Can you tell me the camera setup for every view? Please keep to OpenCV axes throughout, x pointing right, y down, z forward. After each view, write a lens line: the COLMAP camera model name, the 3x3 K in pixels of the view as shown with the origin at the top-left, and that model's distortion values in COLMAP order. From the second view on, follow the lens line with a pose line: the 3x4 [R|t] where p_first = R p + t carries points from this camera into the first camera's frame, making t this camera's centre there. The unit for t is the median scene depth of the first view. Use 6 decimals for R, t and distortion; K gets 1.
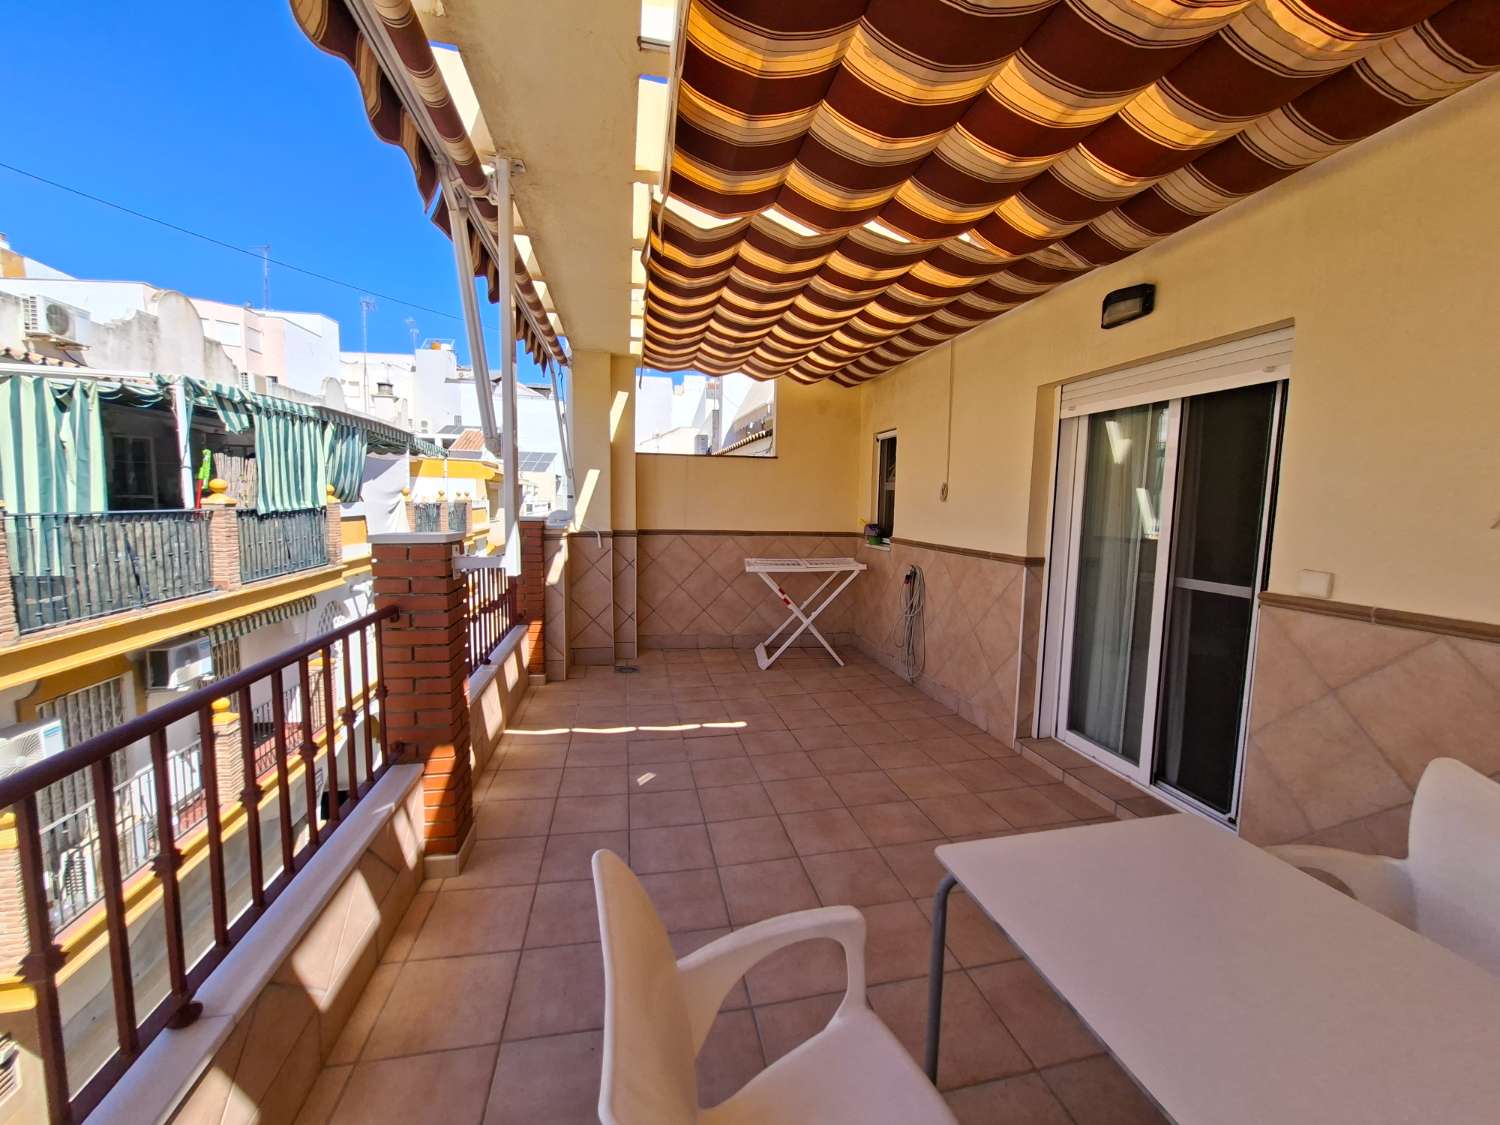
lens RADIAL K [[602.5, 0, 761.7], [0, 602.5, 574.9], [0, 0, 1]] dist [0.001846, -0.000051]
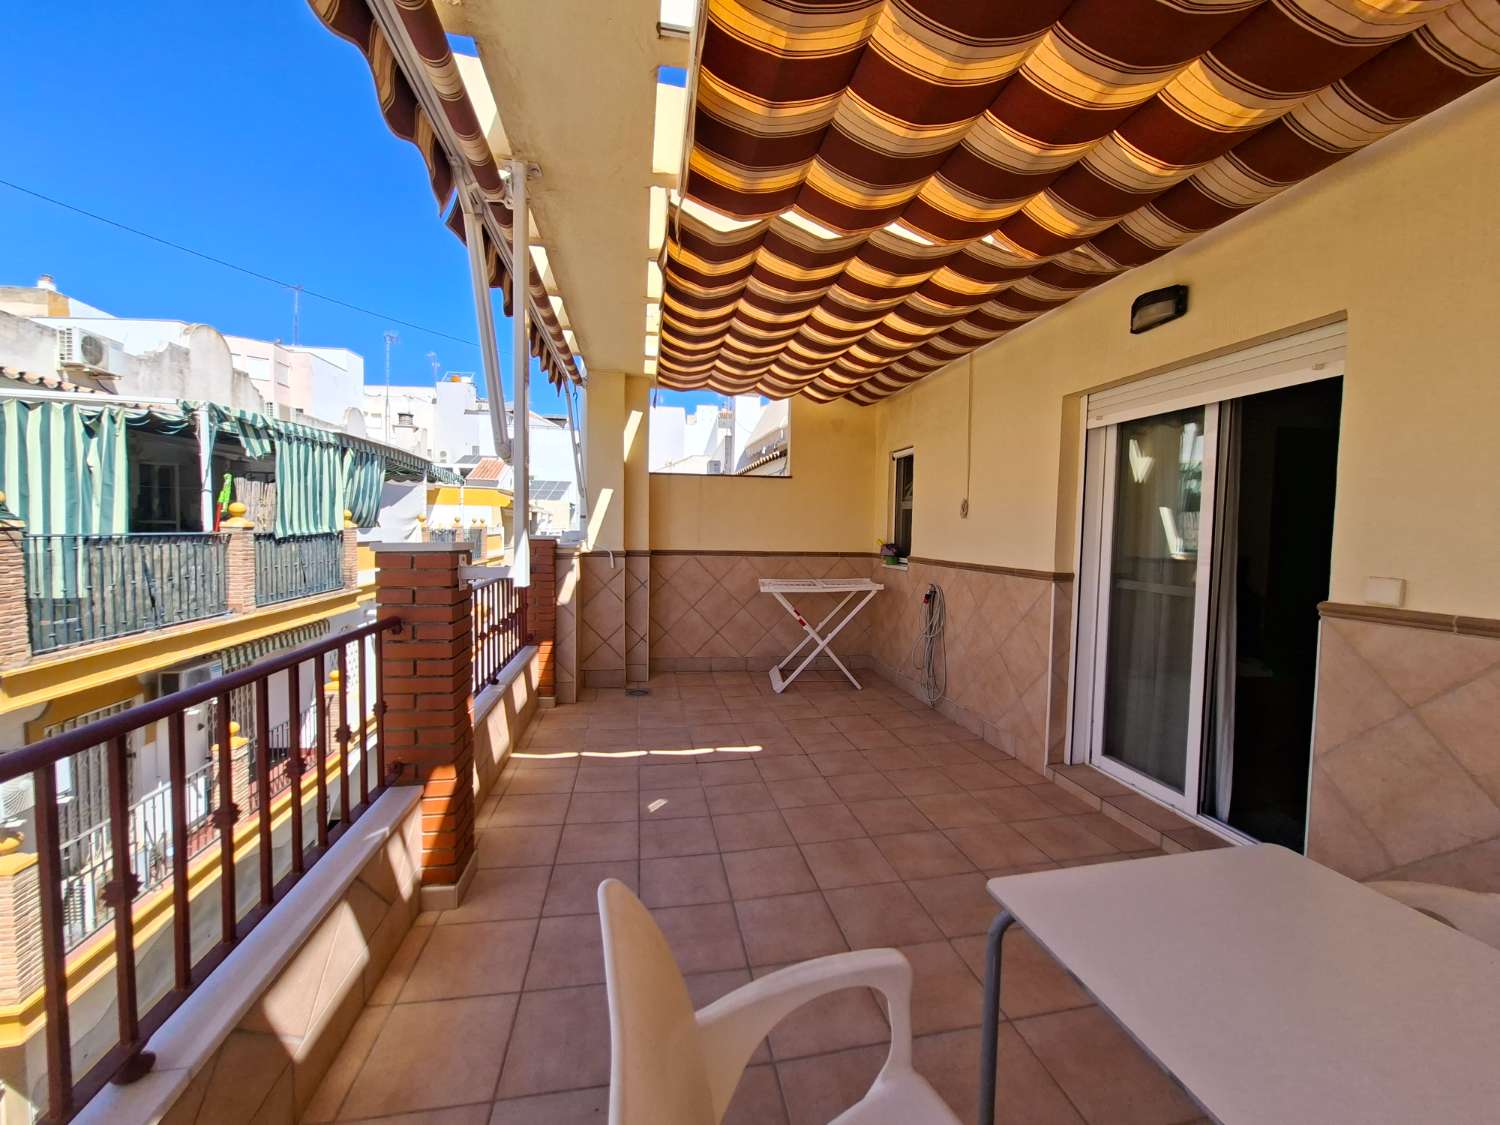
lens RADIAL K [[602.1, 0, 761.4], [0, 602.1, 570.6], [0, 0, 1]] dist [0.001612, 0.000042]
pose [[0.999812, -0.001160, -0.019380, -0.006164], [0.000156, 0.998661, -0.051735, 0.012263], [0.019414, 0.051722, 0.998473, 0.024710]]
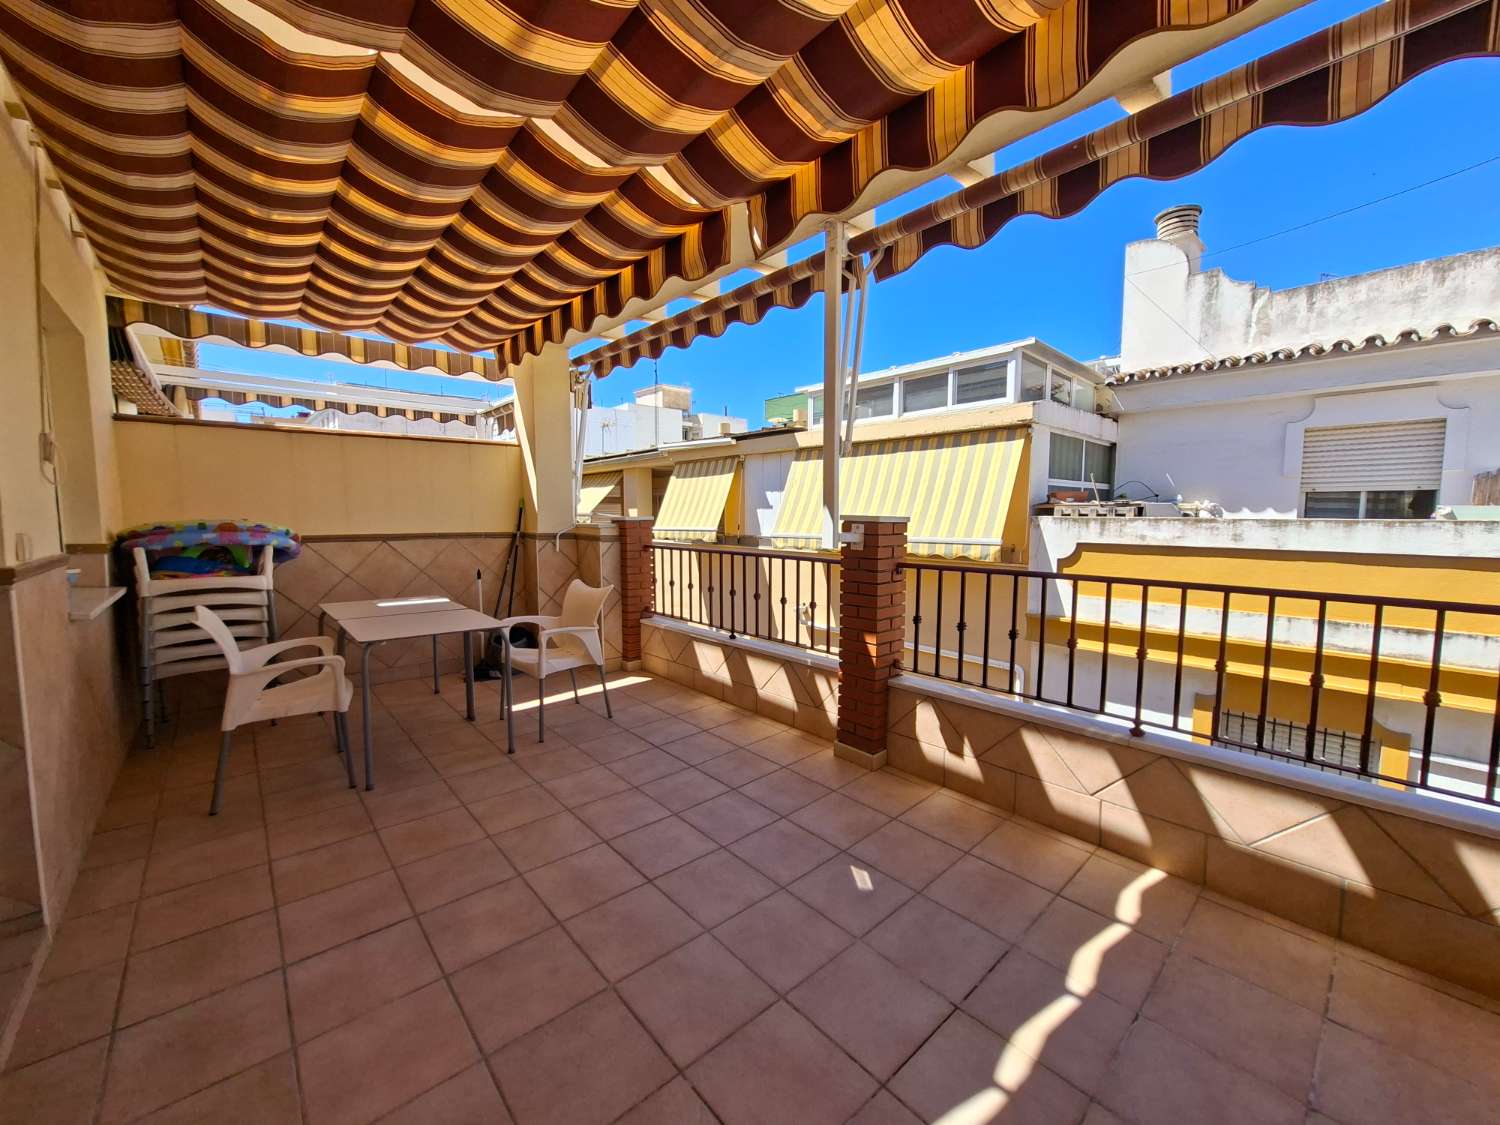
lens RADIAL K [[600.7, 0, 761.2], [0, 600.7, 574.1], [0, 0, 1]] dist [0.001866, 0.000300]
pose [[-0.874634, 0.027942, -0.483978, 0.162659], [-0.077231, 0.977556, 0.196009, -0.093349], [0.478593, 0.208814, -0.852846, 1.012043]]
